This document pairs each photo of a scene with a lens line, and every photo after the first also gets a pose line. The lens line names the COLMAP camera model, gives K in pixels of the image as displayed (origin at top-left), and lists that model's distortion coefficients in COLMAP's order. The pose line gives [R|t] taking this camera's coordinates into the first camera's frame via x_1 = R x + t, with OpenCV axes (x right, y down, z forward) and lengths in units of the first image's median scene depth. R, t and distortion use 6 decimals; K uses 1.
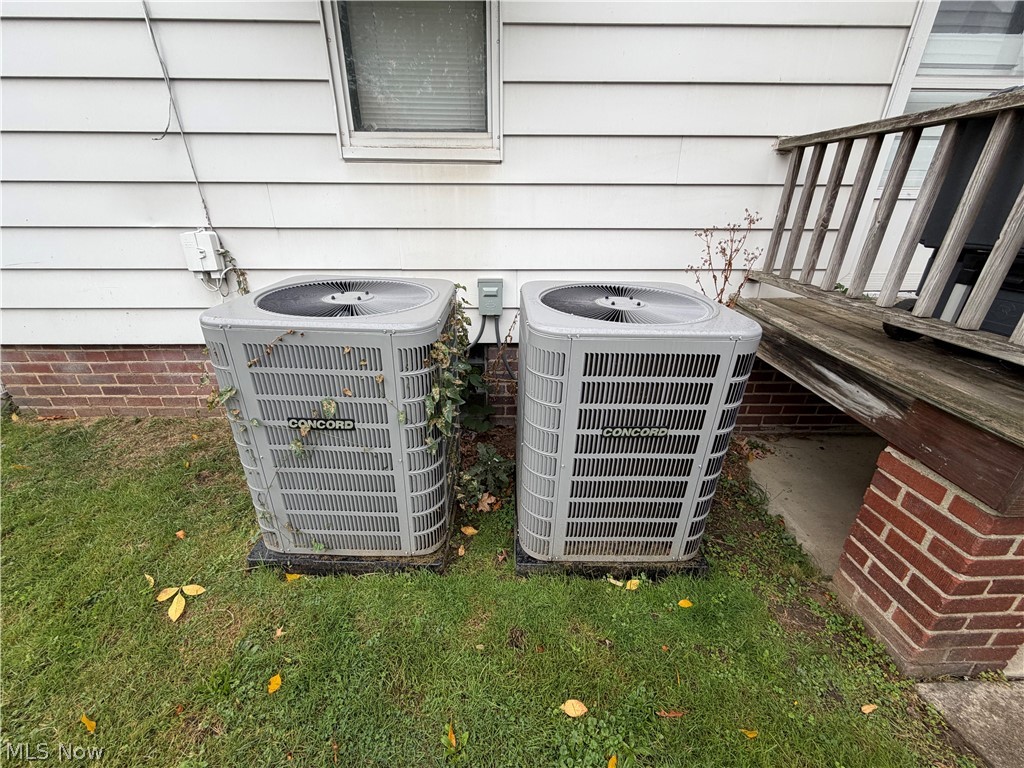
lens RADIAL K [[409.2, 0, 509.7], [0, 409.2, 384.6], [0, 0, 1]] dist [0.000178, 0.000158]
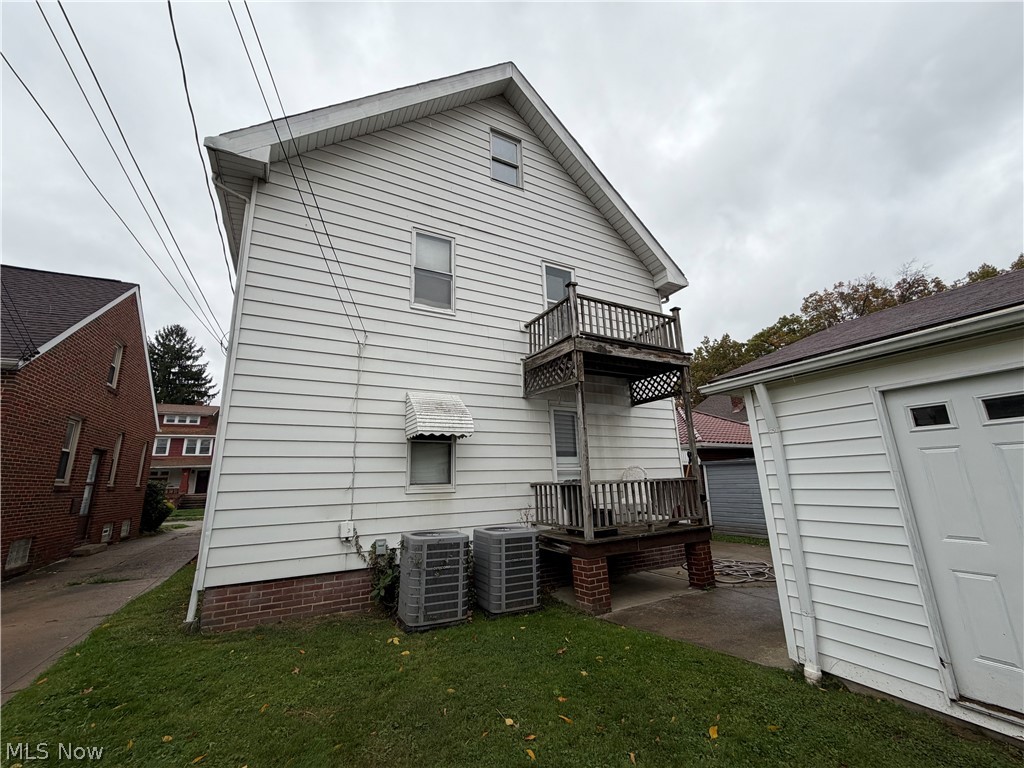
lens RADIAL K [[409.2, 0, 509.7], [0, 409.2, 384.6], [0, 0, 1]] dist [0.000178, 0.000158]
pose [[0.886607, 0.079009, 0.455726, -1.174394], [0.220954, 0.793252, -0.567389, 0.687724], [-0.406334, 0.603746, 0.685845, -1.863667]]
